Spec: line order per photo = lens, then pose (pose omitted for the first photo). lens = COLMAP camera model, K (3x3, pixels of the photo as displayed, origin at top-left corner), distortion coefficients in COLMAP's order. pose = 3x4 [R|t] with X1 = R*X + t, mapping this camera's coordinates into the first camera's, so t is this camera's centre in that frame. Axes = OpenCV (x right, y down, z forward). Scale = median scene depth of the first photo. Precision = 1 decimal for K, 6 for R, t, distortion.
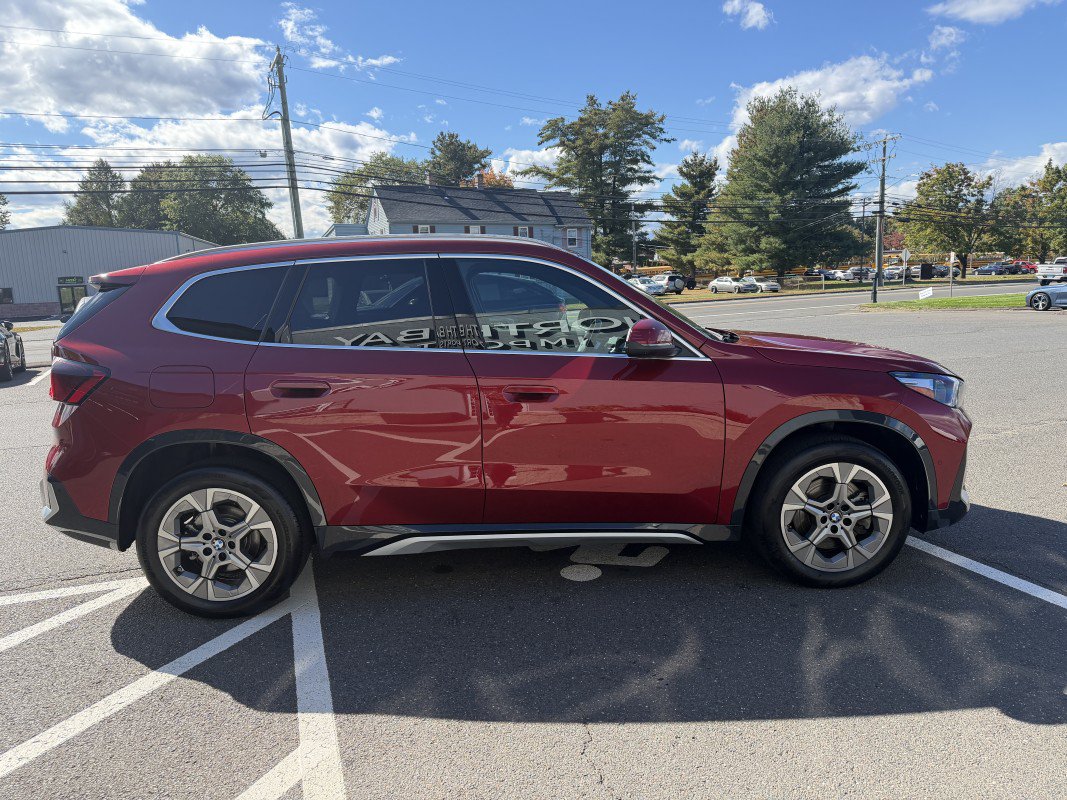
lens RADIAL K [[771.0, 0, 539.3], [0, 771.0, 403.5], [0, 0, 1]] dist [0.022321, -0.037572]
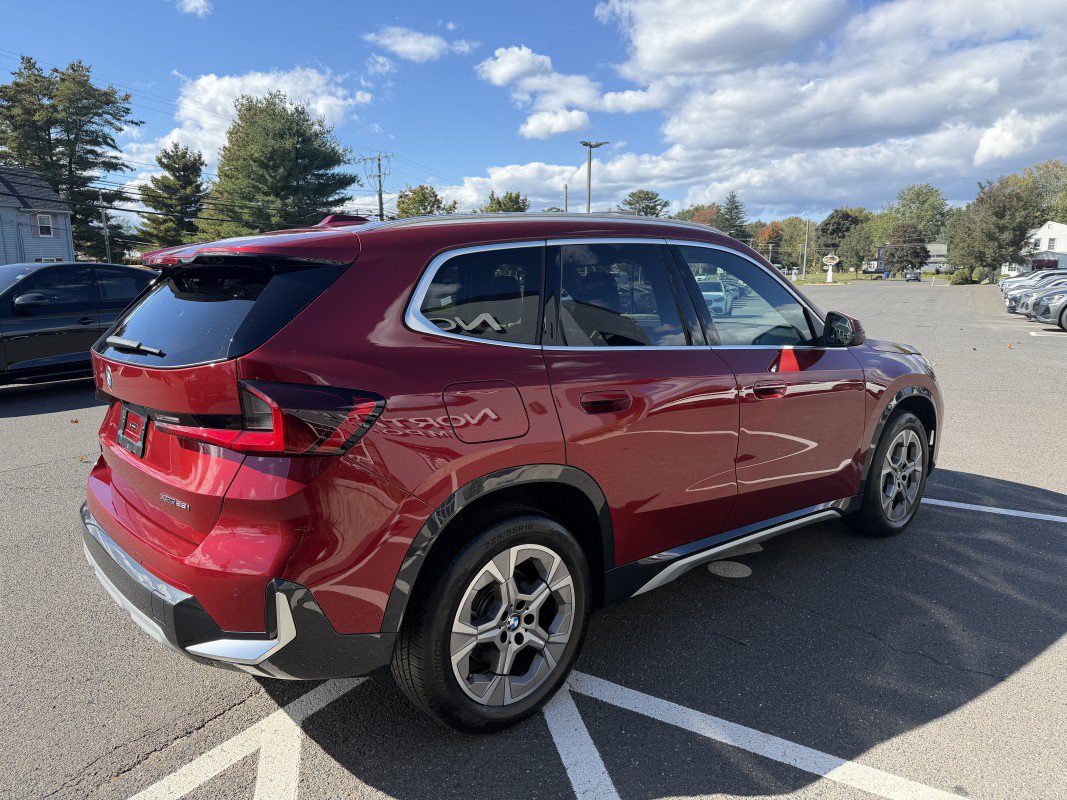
lens RADIAL K [[766.3, 0, 553.9], [0, 766.3, 422.5], [0, 0, 1]] dist [0.078587, -0.107511]
pose [[0.771632, -0.089702, 0.629712, -0.055763], [0.081612, 0.995785, 0.041843, -0.002056], [-0.630811, 0.019105, 0.775701, 0.028403]]
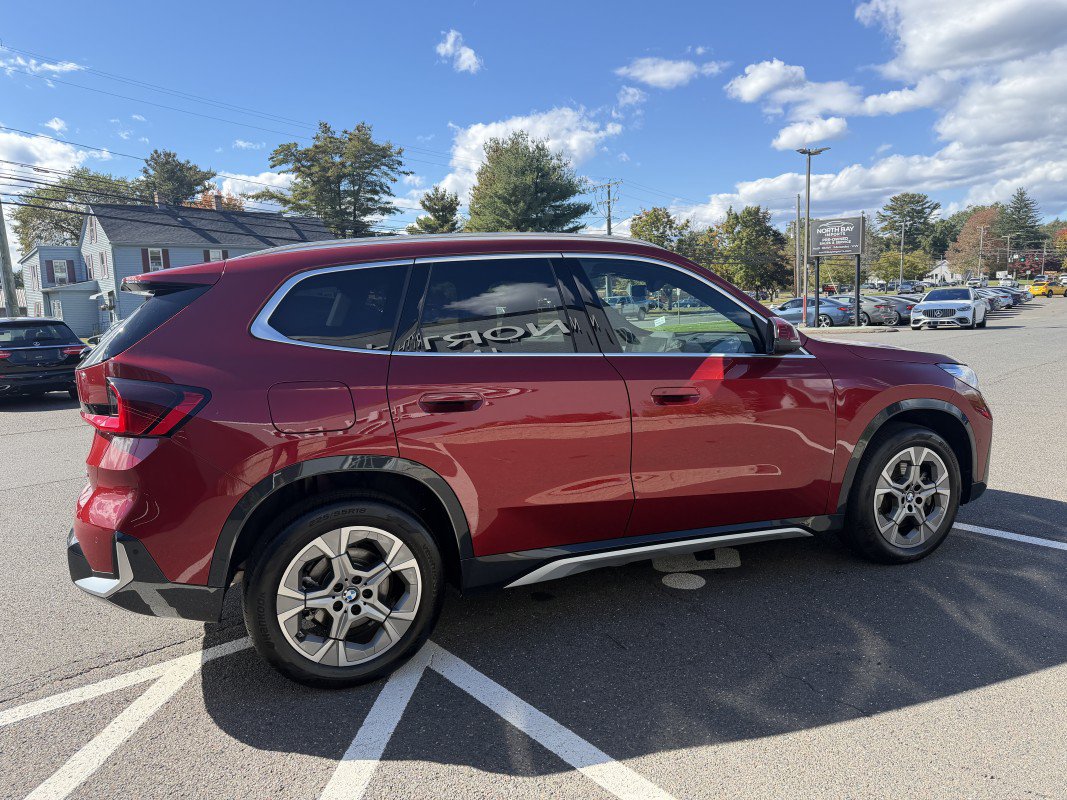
lens RADIAL K [[771.0, 0, 539.3], [0, 771.0, 403.5], [0, 0, 1]] dist [0.022321, -0.037572]
pose [[0.937895, -0.047472, 0.343656, -0.033948], [0.061503, 0.997655, -0.030037, 0.001091], [-0.341424, 0.049307, 0.938615, 0.010356]]
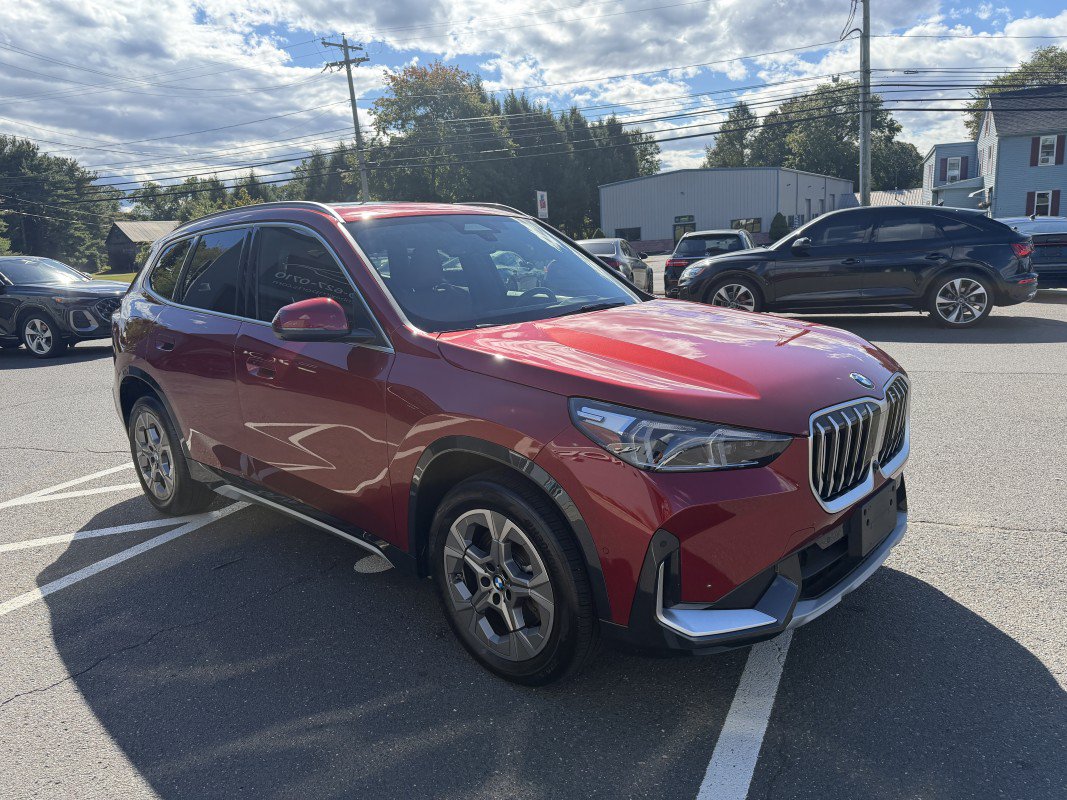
lens RADIAL K [[778.1, 0, 537.8], [0, 778.1, 383.8], [0, 0, 1]] dist [0.002582, -0.004677]
pose [[0.690751, 0.125460, -0.712125, 0.063920], [-0.080994, 0.992060, 0.096215, -0.007786], [0.718542, -0.008783, 0.695428, 0.037181]]
